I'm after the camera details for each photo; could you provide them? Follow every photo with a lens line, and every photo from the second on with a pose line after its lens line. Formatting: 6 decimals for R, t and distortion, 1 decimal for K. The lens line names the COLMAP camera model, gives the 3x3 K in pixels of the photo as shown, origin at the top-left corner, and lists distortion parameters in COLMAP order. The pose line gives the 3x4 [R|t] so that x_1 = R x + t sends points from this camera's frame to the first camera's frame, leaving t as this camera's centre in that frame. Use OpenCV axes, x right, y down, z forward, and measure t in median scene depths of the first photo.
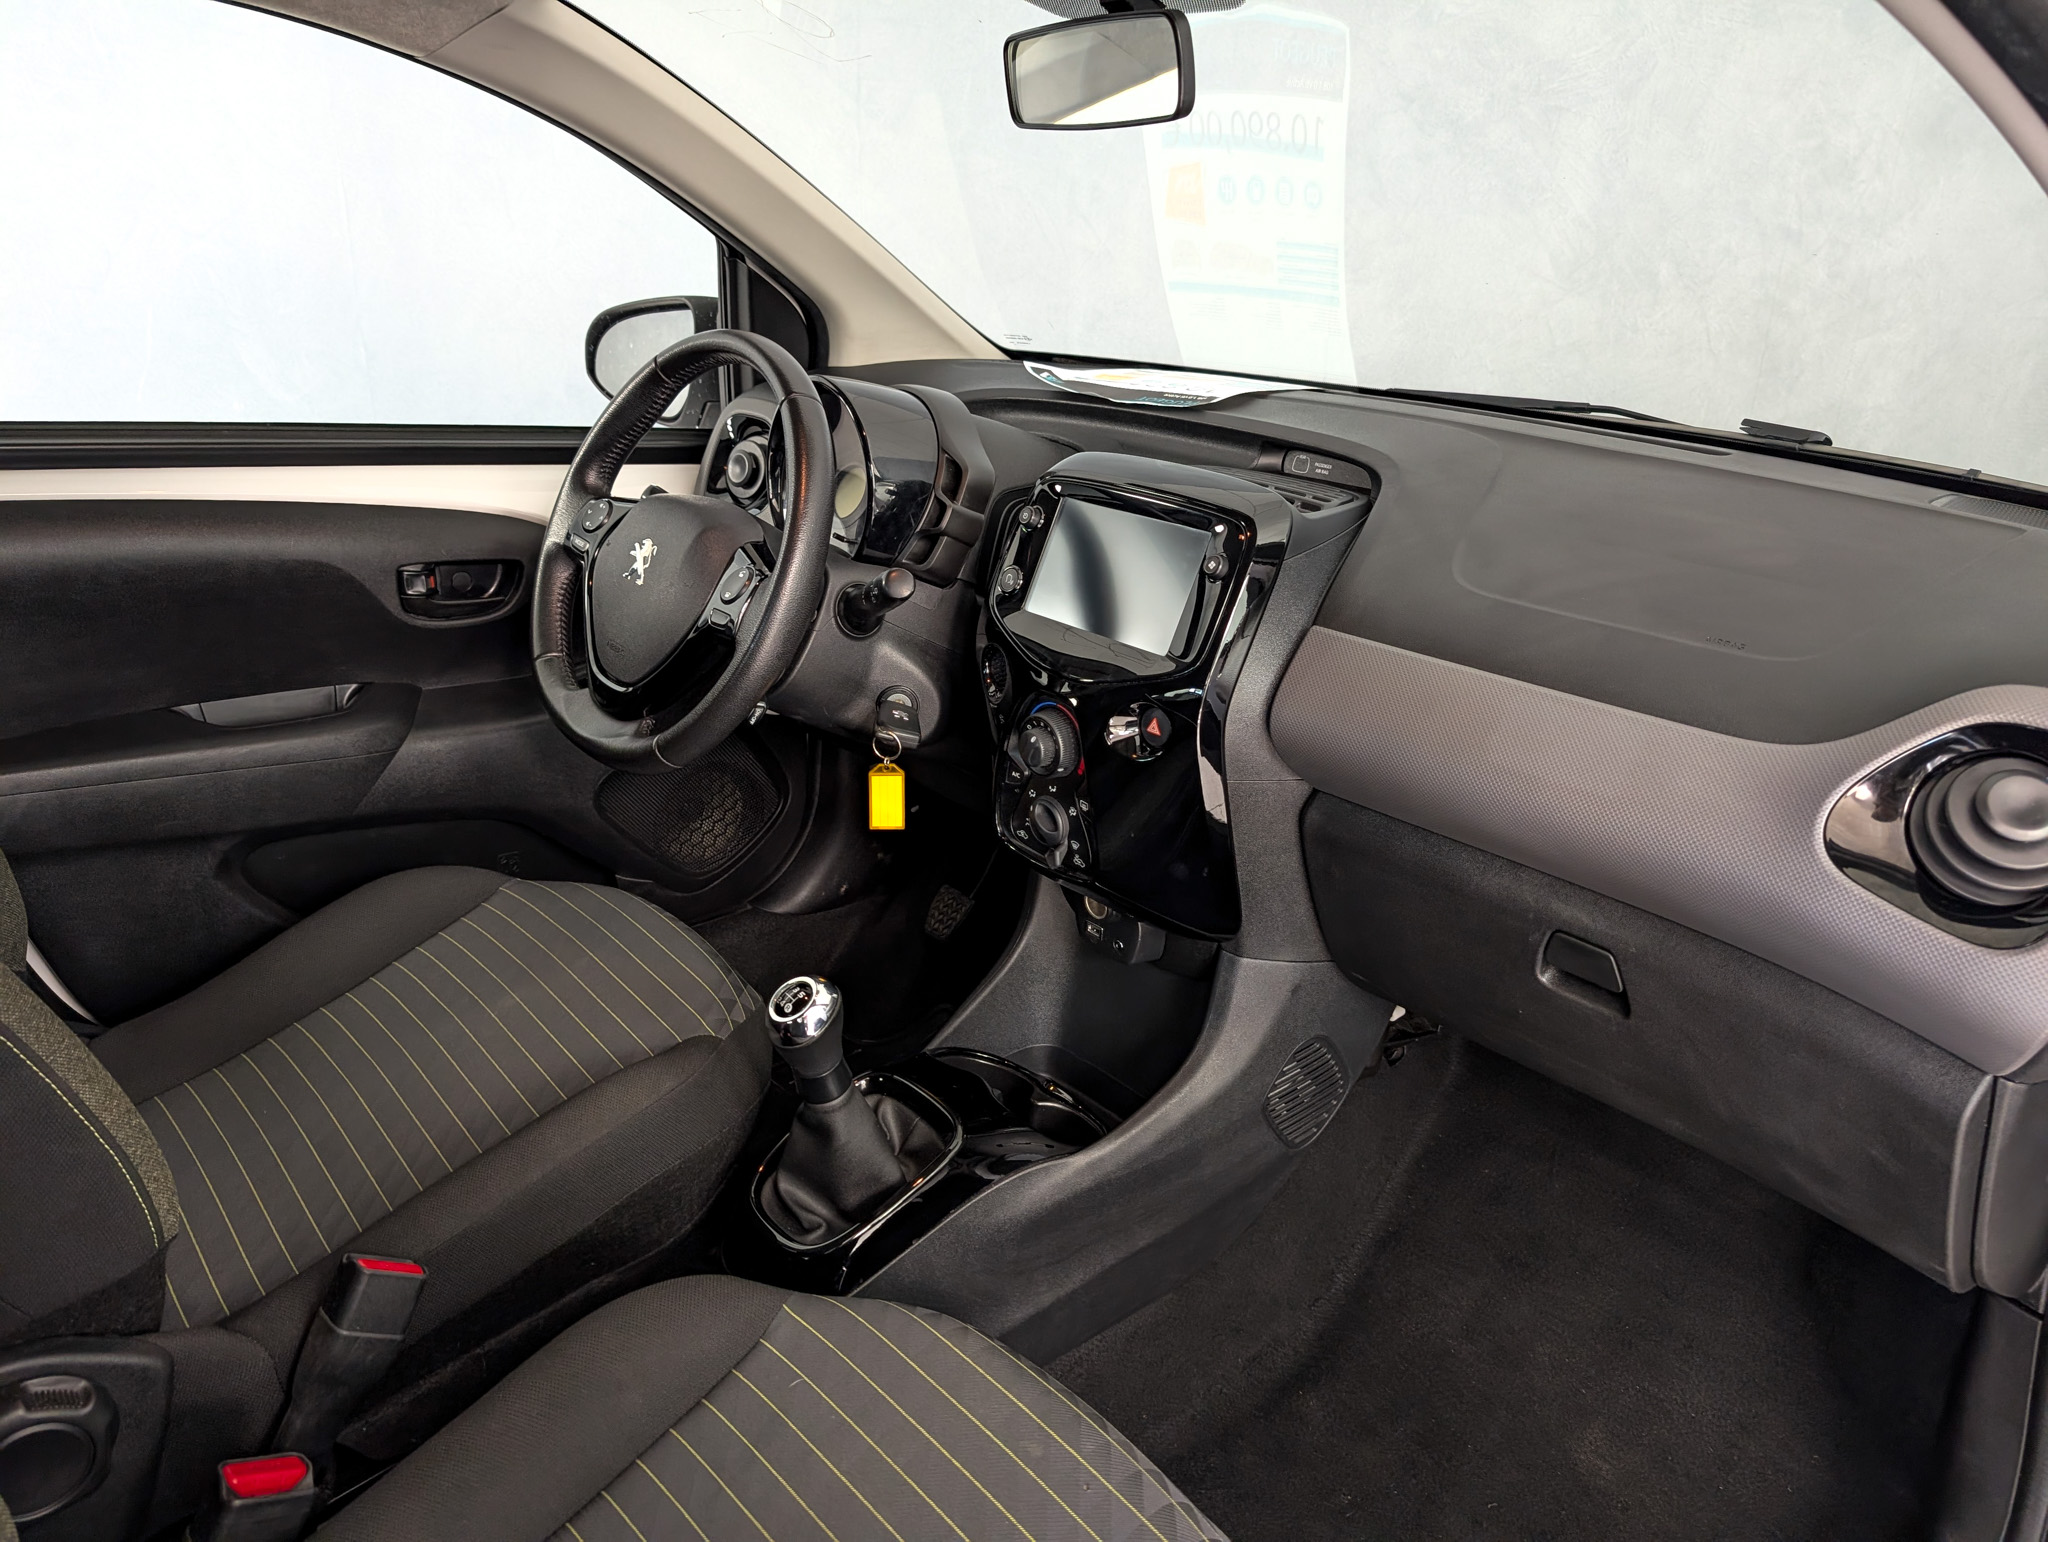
lens RADIAL K [[1439.9, 0, 1032.8], [0, 1439.9, 795.8], [0, 0, 1]] dist [0.005627, 0.000719]
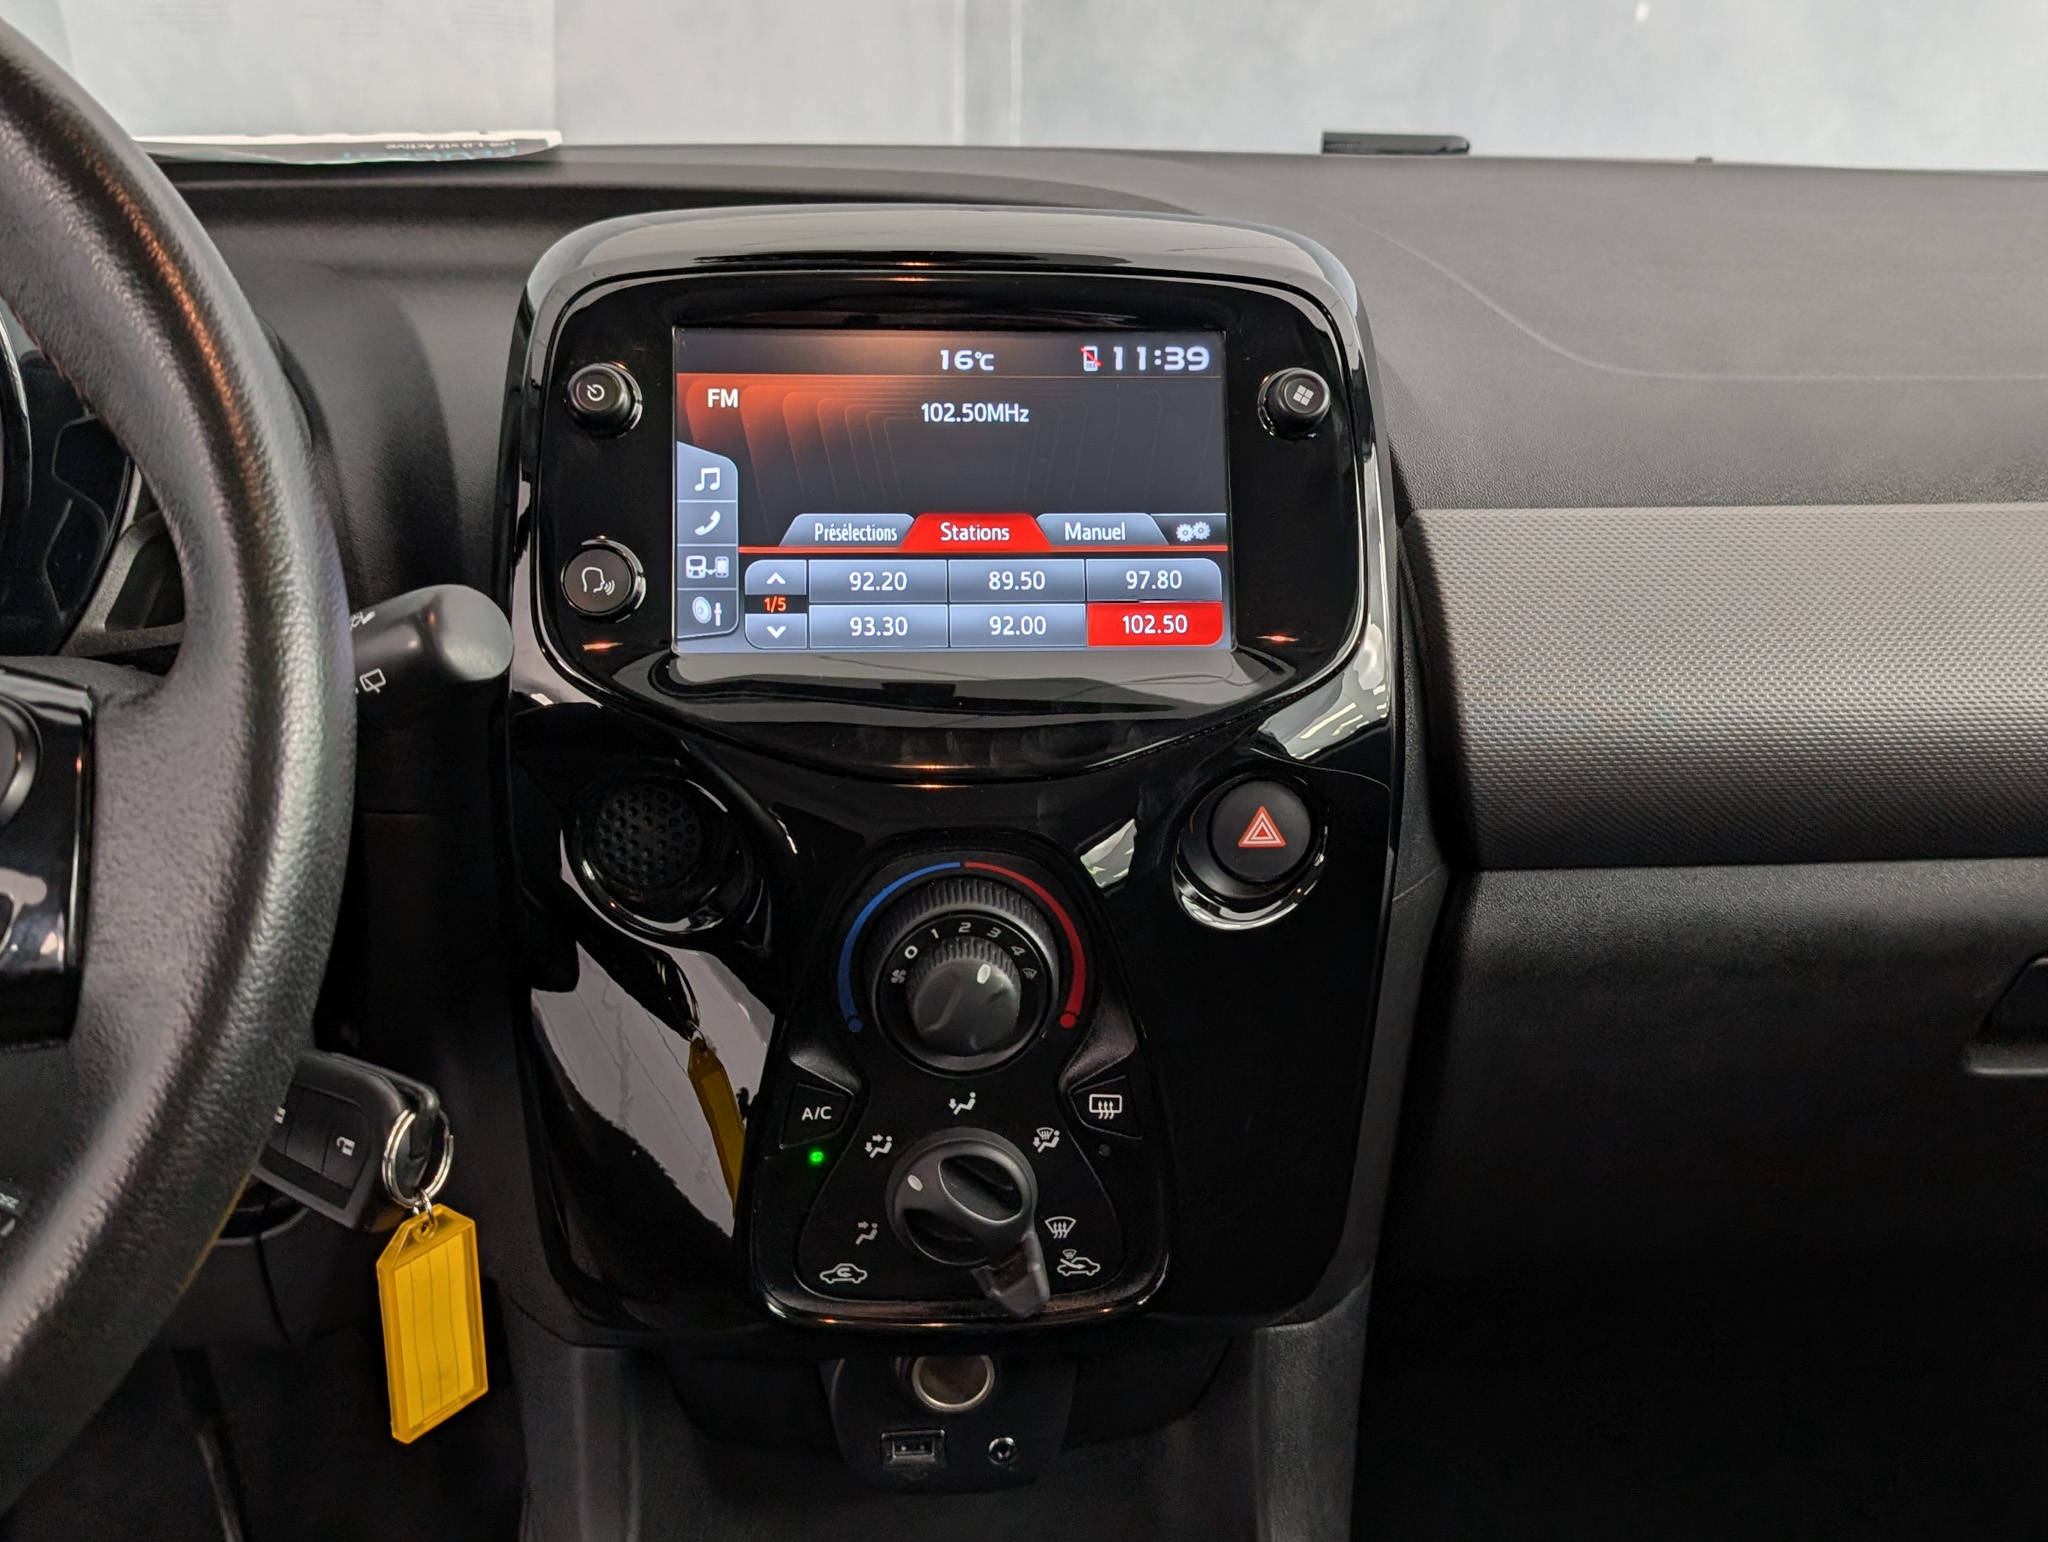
lens RADIAL K [[2015.5, 0, 1035.4], [0, 2015.5, 750.7], [0, 0, 1]] dist [0.188719, -0.727942]
pose [[0.607296, -0.234858, 0.758969, -0.310210], [0.319823, 0.946752, 0.037057, -0.092996], [-0.727259, 0.220231, 0.650072, 0.591834]]
